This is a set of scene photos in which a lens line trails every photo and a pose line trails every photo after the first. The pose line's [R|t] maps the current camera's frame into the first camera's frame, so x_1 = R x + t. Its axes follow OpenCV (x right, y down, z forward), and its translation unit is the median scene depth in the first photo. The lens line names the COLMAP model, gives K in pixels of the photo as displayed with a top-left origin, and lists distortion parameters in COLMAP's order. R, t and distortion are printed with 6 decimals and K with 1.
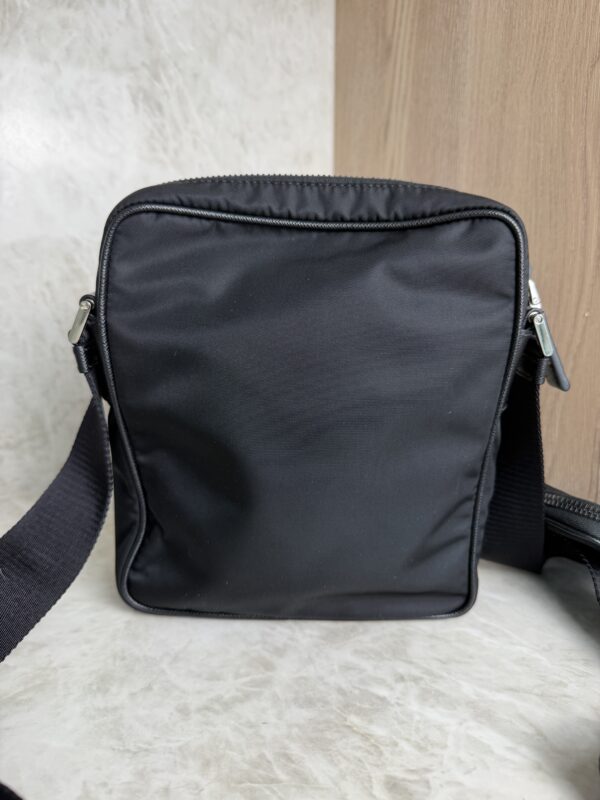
lens RADIAL K [[591.9, 0, 300.0], [0, 591.9, 400.0], [0, 0, 1]] dist [-0.026127, 0.003109]
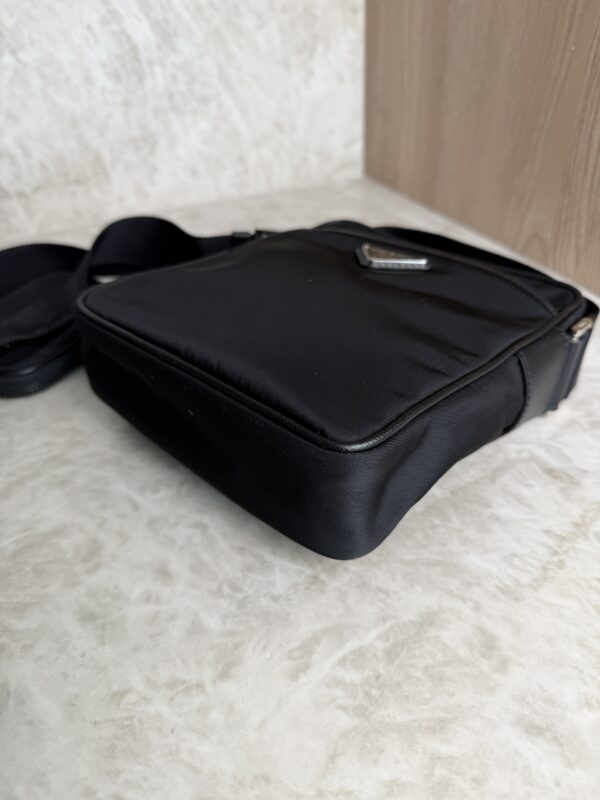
lens RADIAL K [[600.1, 0, 305.9], [0, 600.1, 400.3], [0, 0, 1]] dist [-0.035417, -0.004113]
pose [[0.990612, 0.044523, -0.129251, 0.142446], [0.012114, 0.913167, 0.407405, -0.003208], [0.136167, -0.405145, 0.904055, -0.213796]]
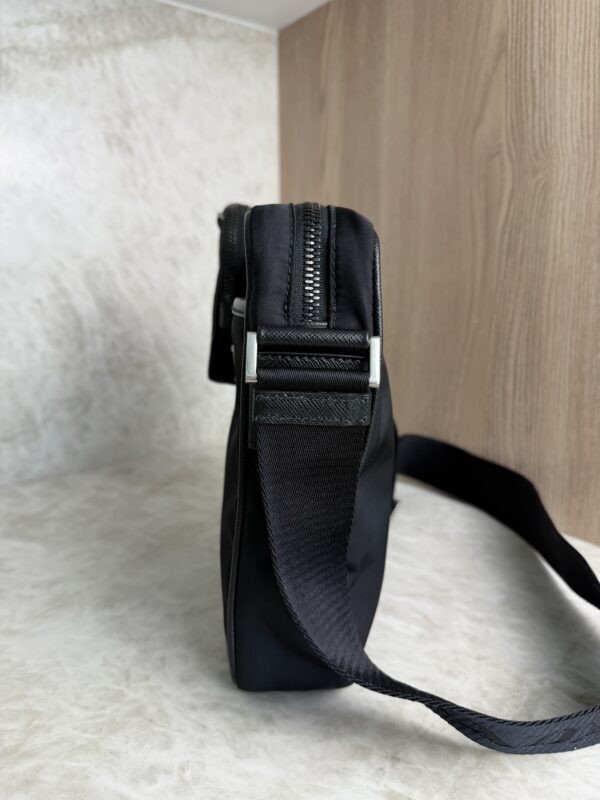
lens RADIAL K [[599.1, 0, 298.4], [0, 599.1, 397.4], [0, 0, 1]] dist [-0.030072, 0.000985]
pose [[0.997480, -0.020839, 0.067820, 0.007169], [0.021992, 0.999625, -0.016300, 0.026719], [-0.067455, 0.017750, 0.997564, -0.214276]]
